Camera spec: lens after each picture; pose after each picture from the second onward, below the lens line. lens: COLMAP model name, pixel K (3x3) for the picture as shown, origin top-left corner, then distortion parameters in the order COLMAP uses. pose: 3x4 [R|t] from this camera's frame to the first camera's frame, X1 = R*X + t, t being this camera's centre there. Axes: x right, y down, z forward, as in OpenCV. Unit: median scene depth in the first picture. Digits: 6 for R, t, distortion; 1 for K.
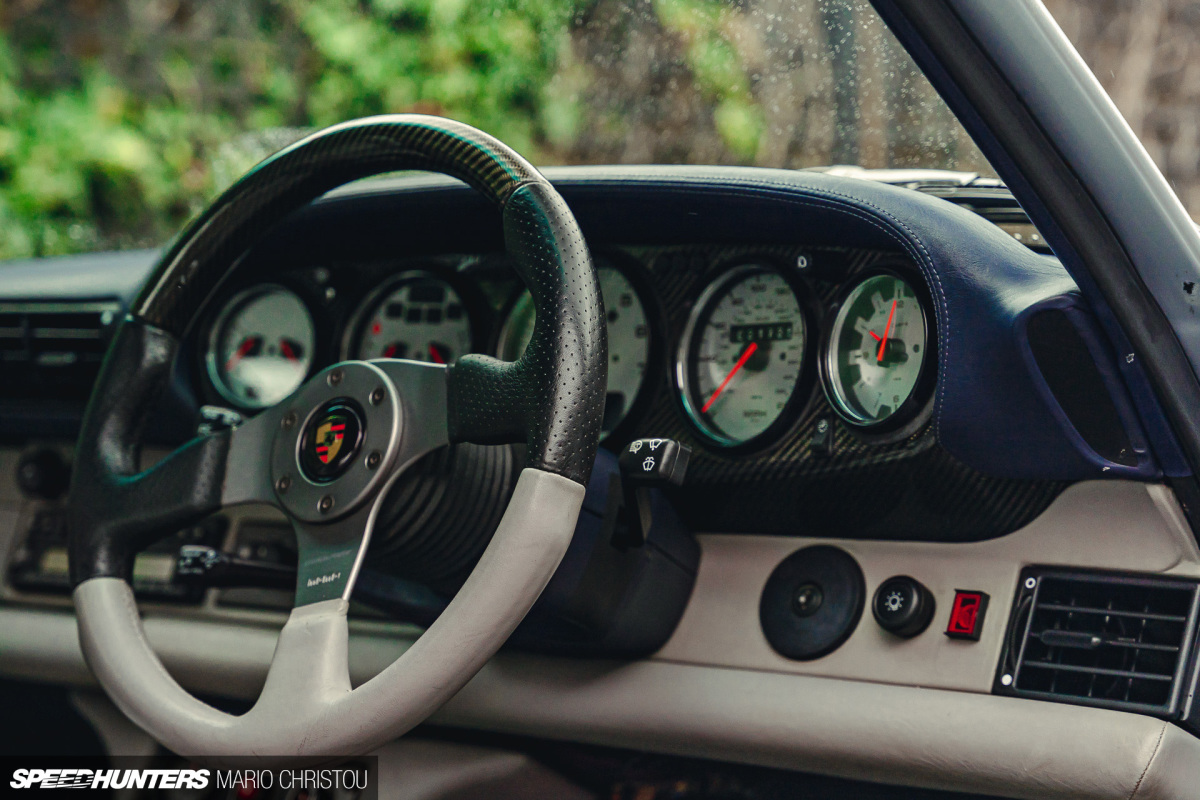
lens RADIAL K [[2874.9, 0, 599.0], [0, 2874.9, 398.5], [0, 0, 1]] dist [0.027784, 0.000000]
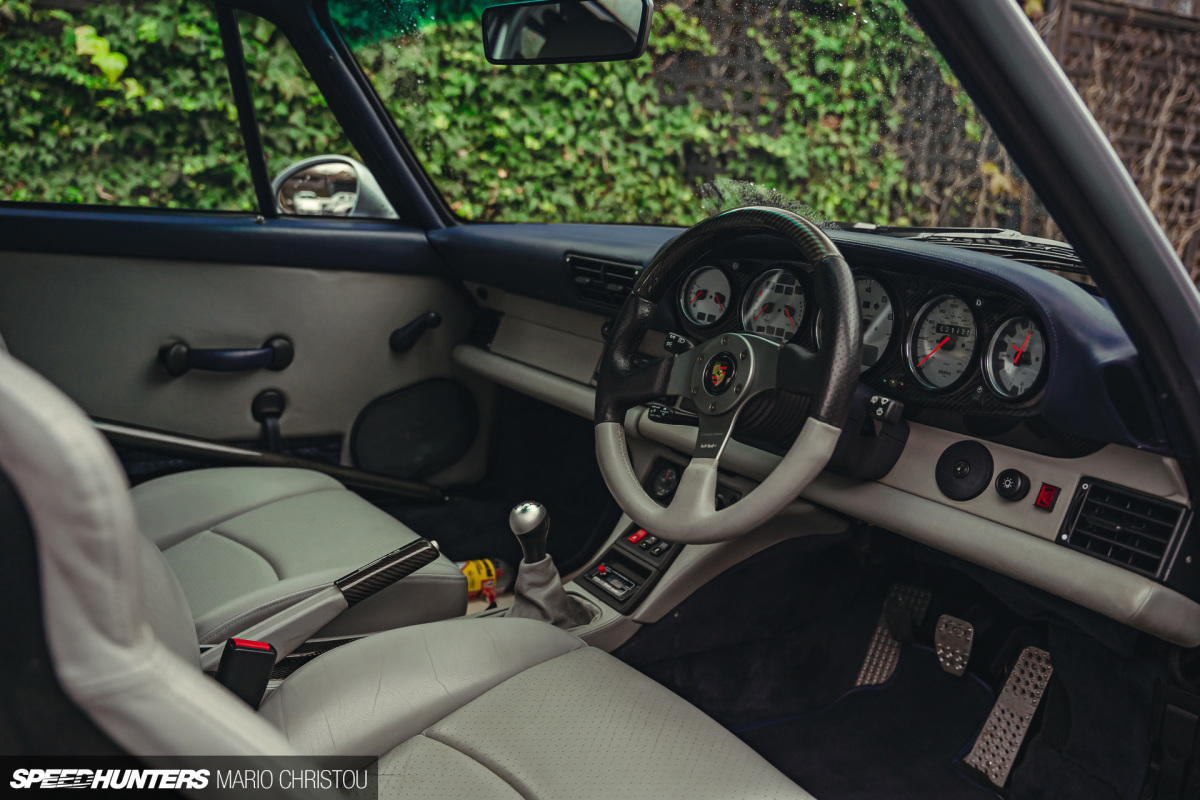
lens RADIAL K [[1097.2, 0, 605.0], [0, 1097.2, 404.3], [0, 0, 1]] dist [-0.022370, 0.000000]
pose [[0.962517, 0.105689, -0.249781, 0.021891], [-0.057663, 0.979639, 0.192310, -0.105072], [0.265020, -0.170698, 0.949013, 0.256204]]
